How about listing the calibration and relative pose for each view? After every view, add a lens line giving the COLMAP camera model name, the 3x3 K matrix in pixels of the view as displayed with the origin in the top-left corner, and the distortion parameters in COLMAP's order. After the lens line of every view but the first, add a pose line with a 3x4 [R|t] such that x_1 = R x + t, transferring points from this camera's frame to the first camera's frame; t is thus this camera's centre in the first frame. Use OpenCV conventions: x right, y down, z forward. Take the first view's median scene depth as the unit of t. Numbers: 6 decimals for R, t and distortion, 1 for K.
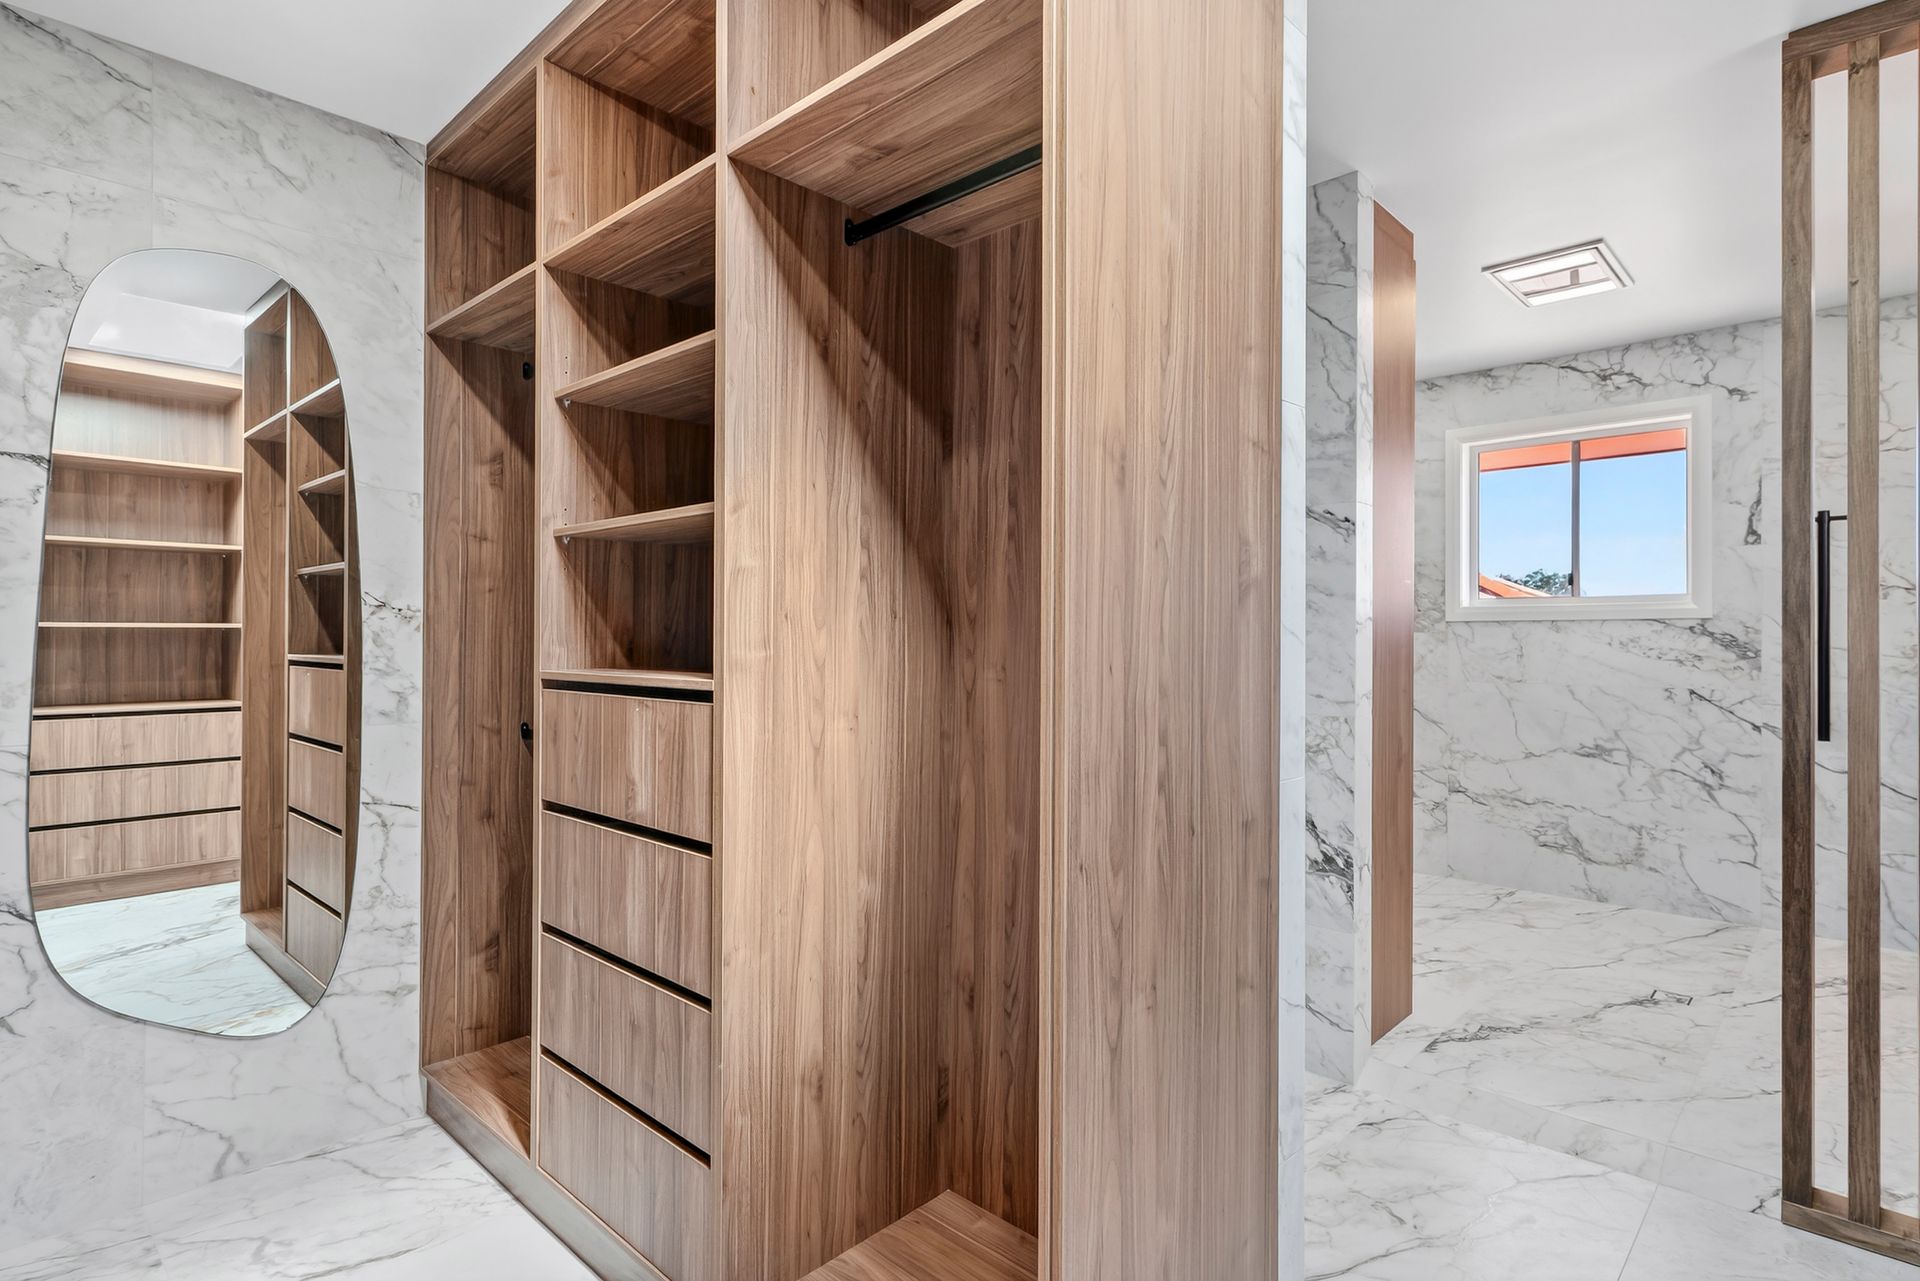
lens RADIAL K [[980.8, 0, 950.1], [0, 980.8, 631.3], [0, 0, 1]] dist [0.002549, 0.001426]
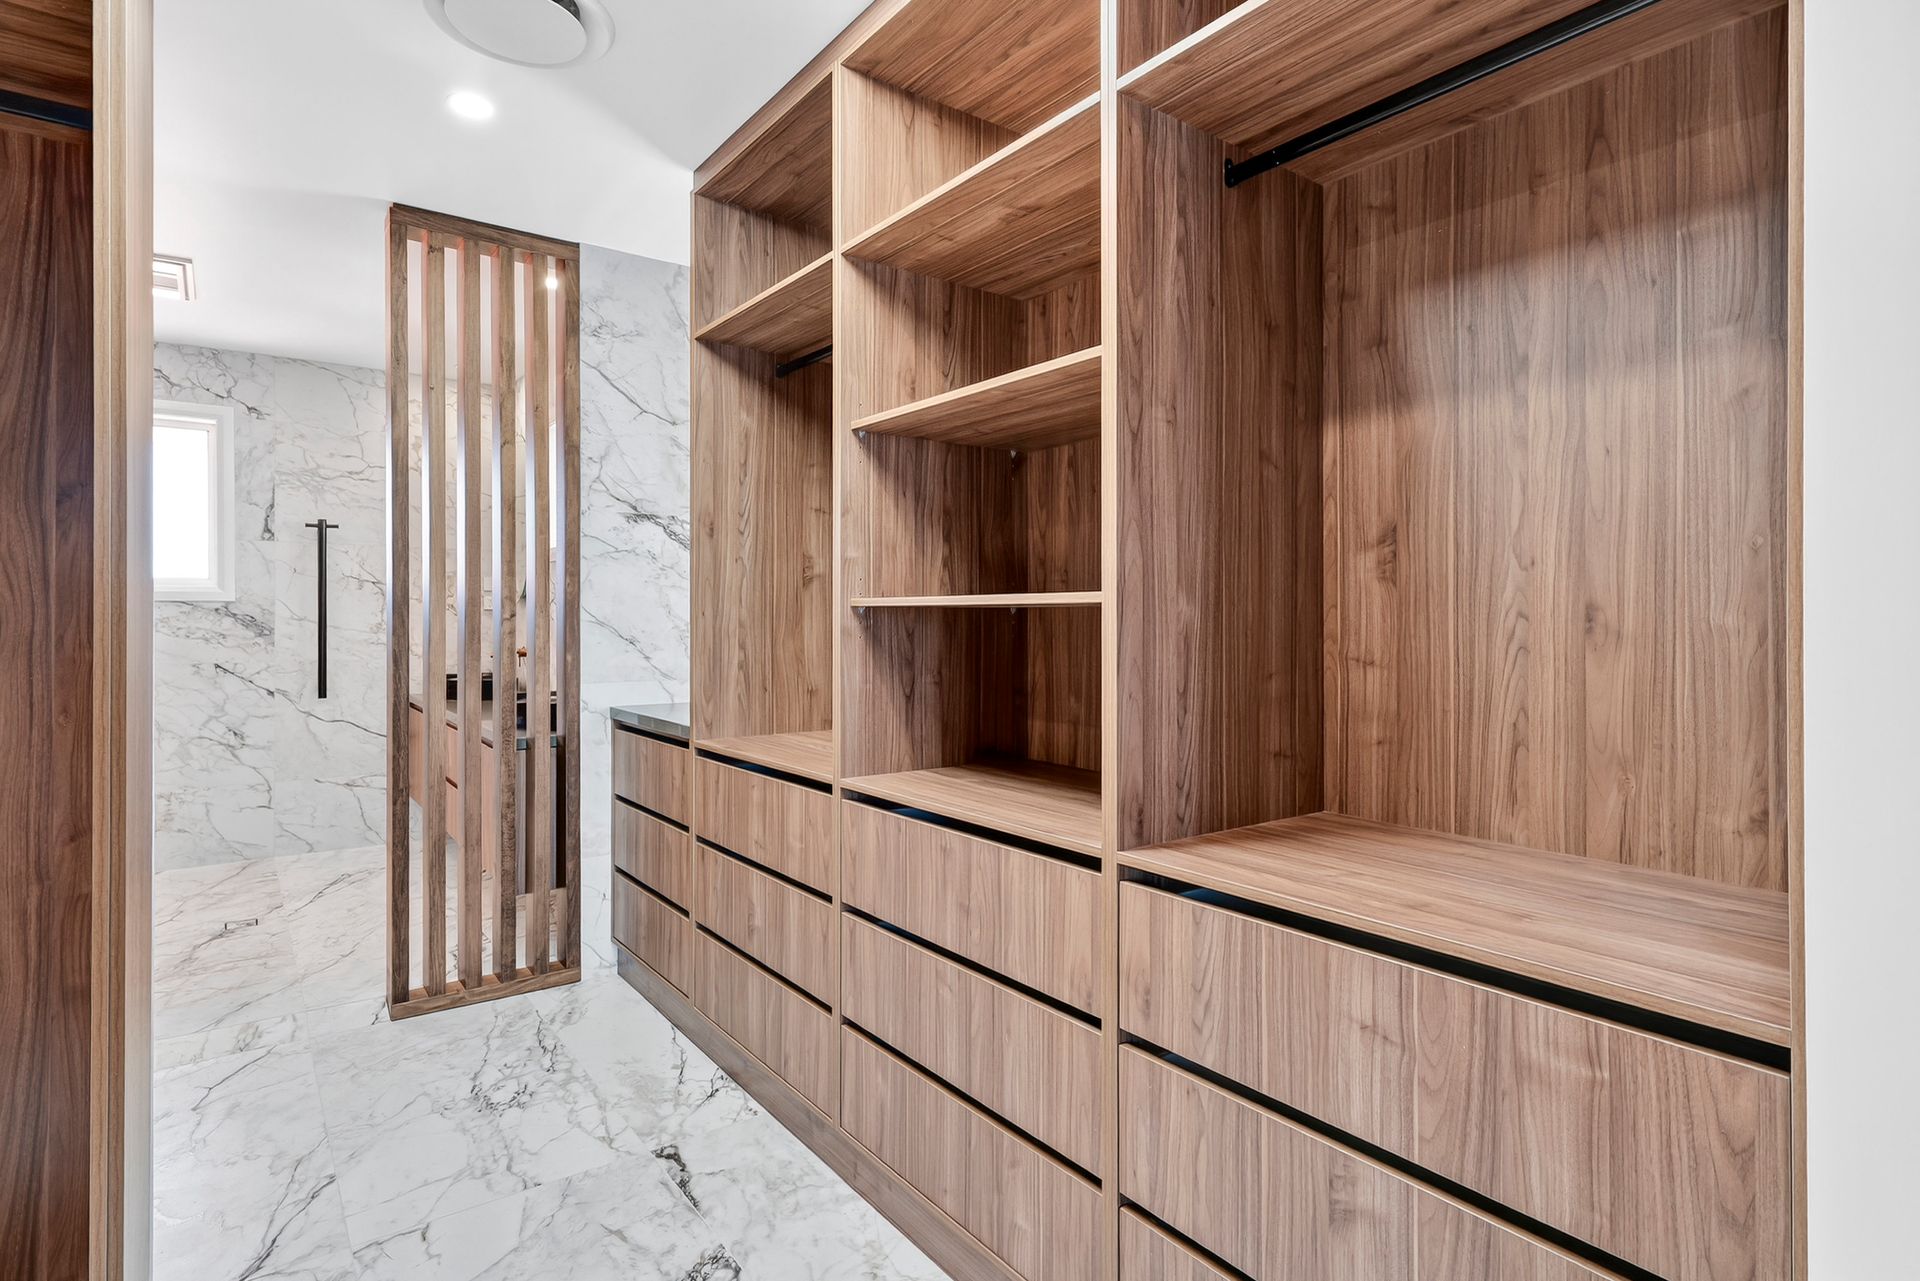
lens RADIAL K [[980.8, 0, 950.2], [0, 980.8, 627.6], [0, 0, 1]] dist [0.002549, 0.001426]
pose [[0.172336, -0.010968, 0.984977, -0.388473], [-0.005344, 0.999913, 0.012070, -0.002036], [-0.985024, -0.007344, 0.172263, -0.052040]]
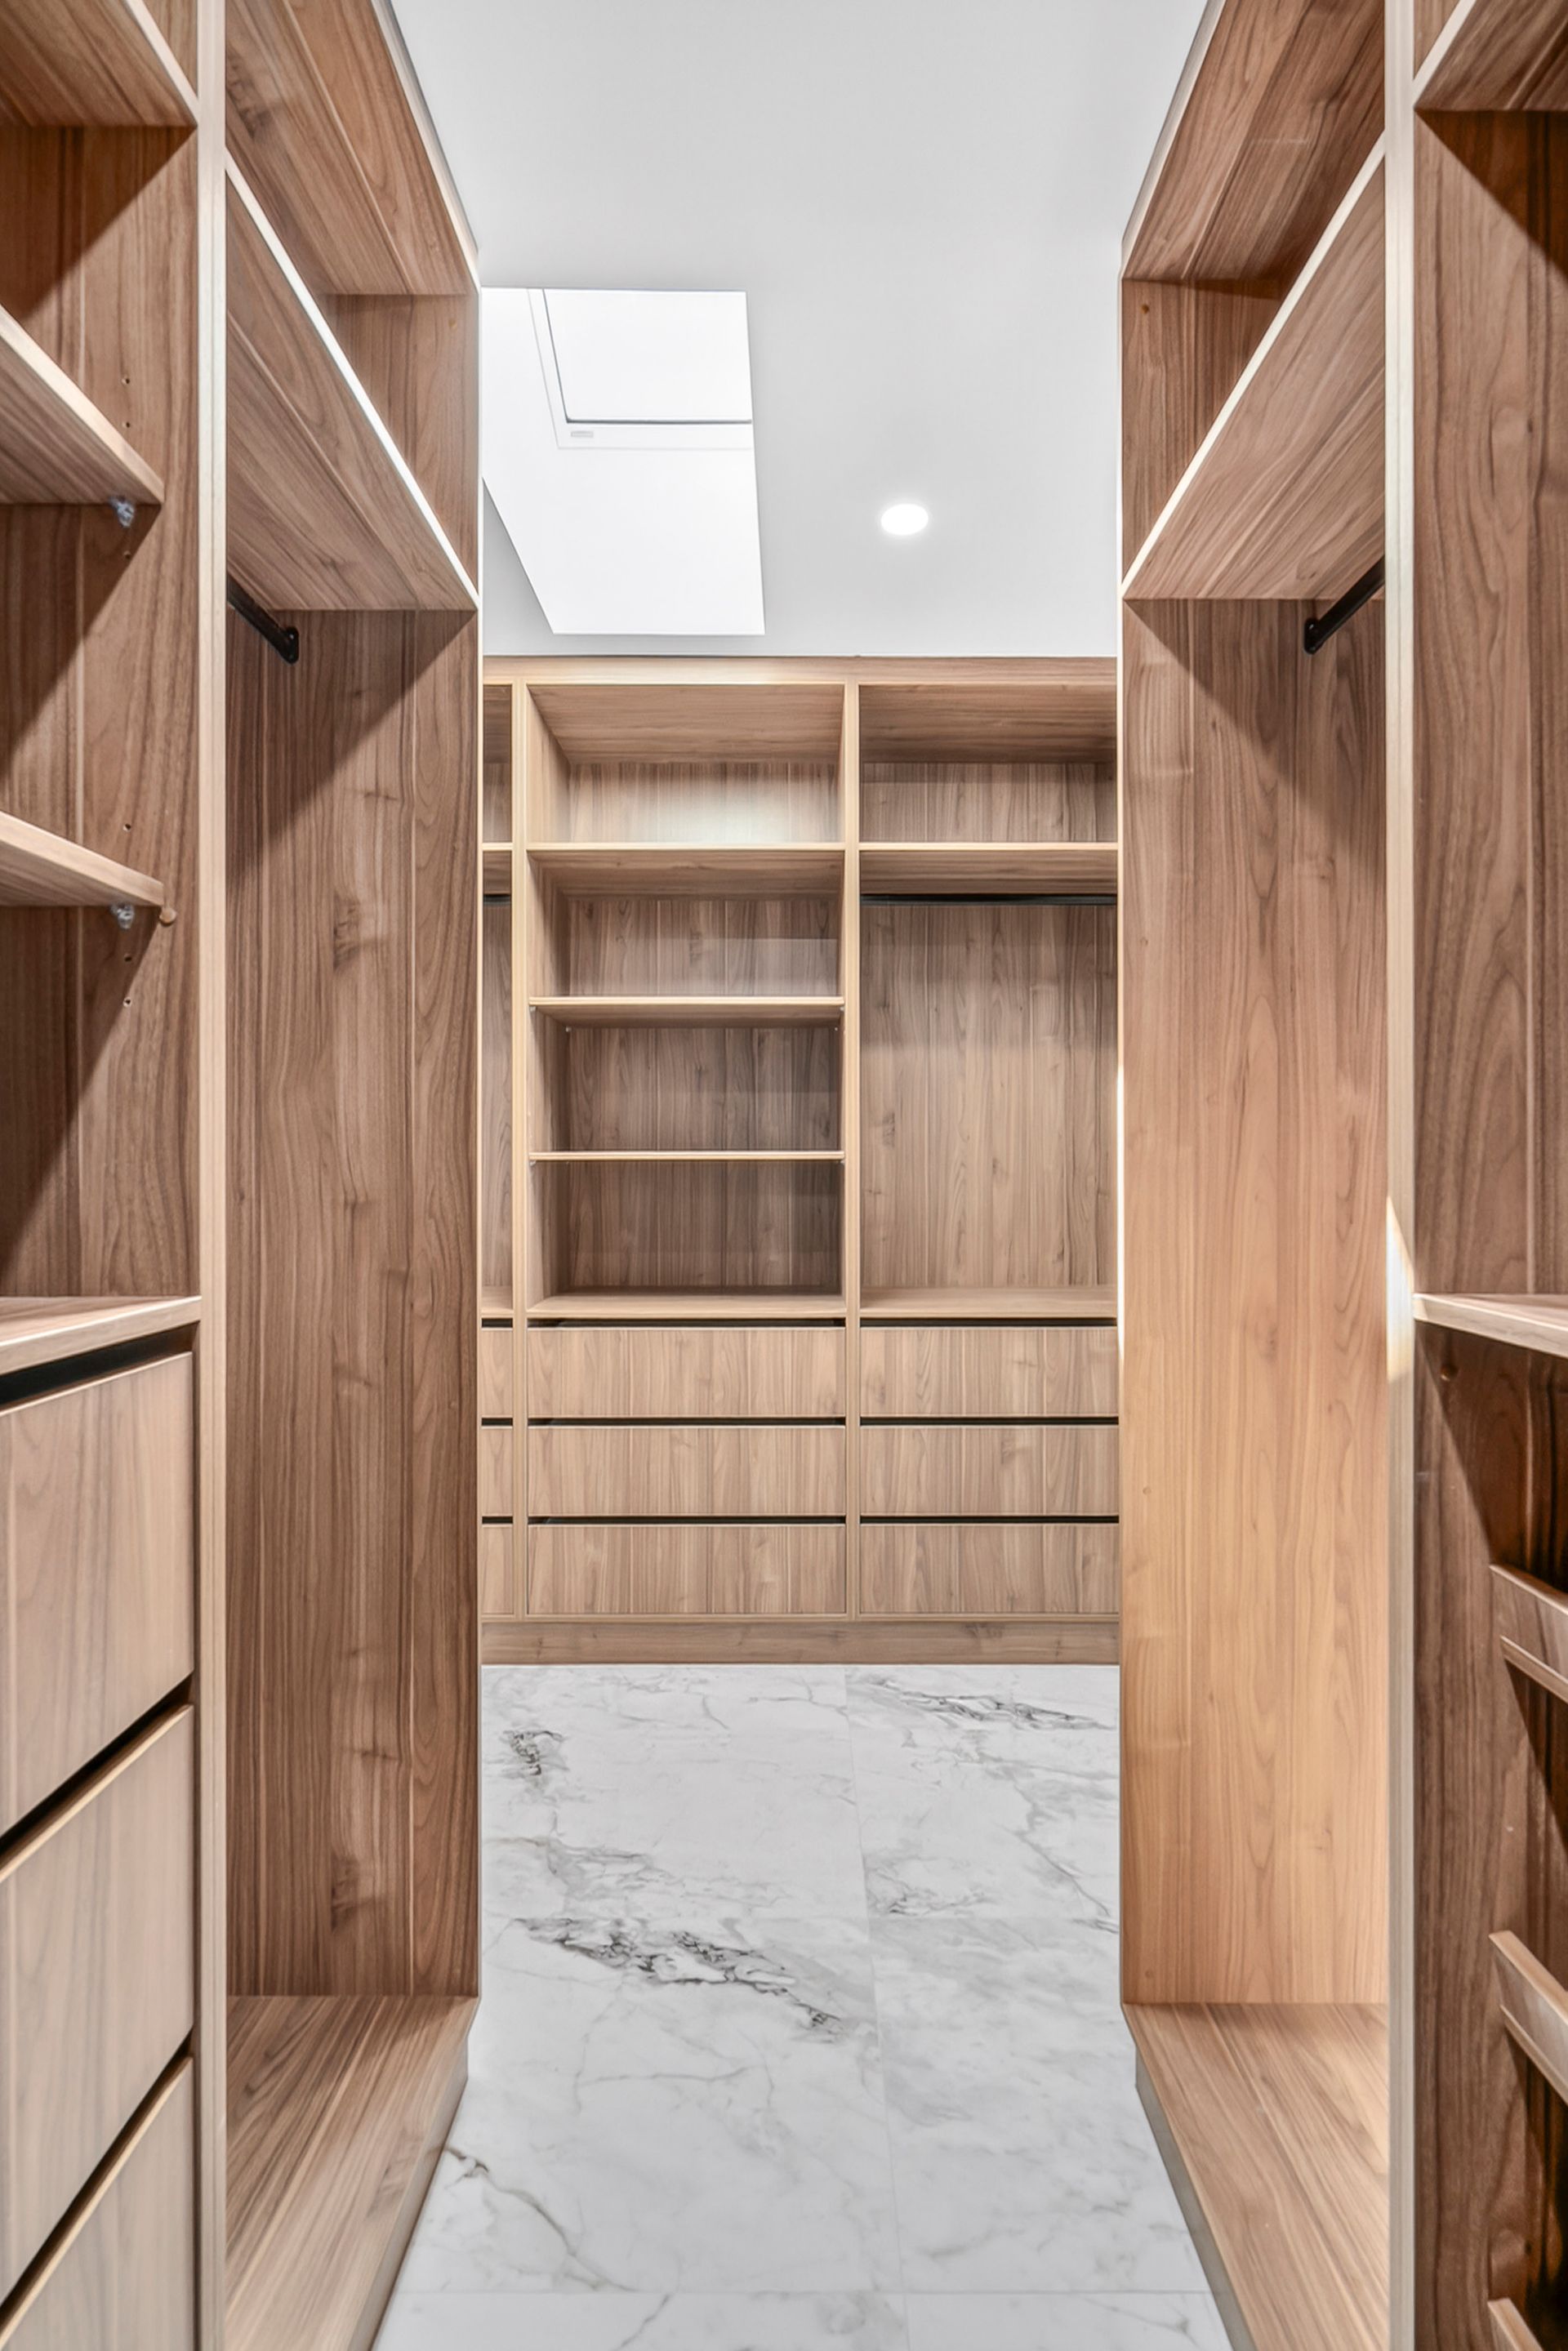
lens RADIAL K [[1072.0, 0, 778.2], [0, 1072.0, 1173.3], [0, 0, 1]] dist [-0.005236, 0.003181]
pose [[-0.679482, -0.012256, 0.733590, -0.522450], [-0.003430, 0.999903, 0.013529, -0.011496], [-0.733684, 0.006676, -0.679458, 0.775523]]
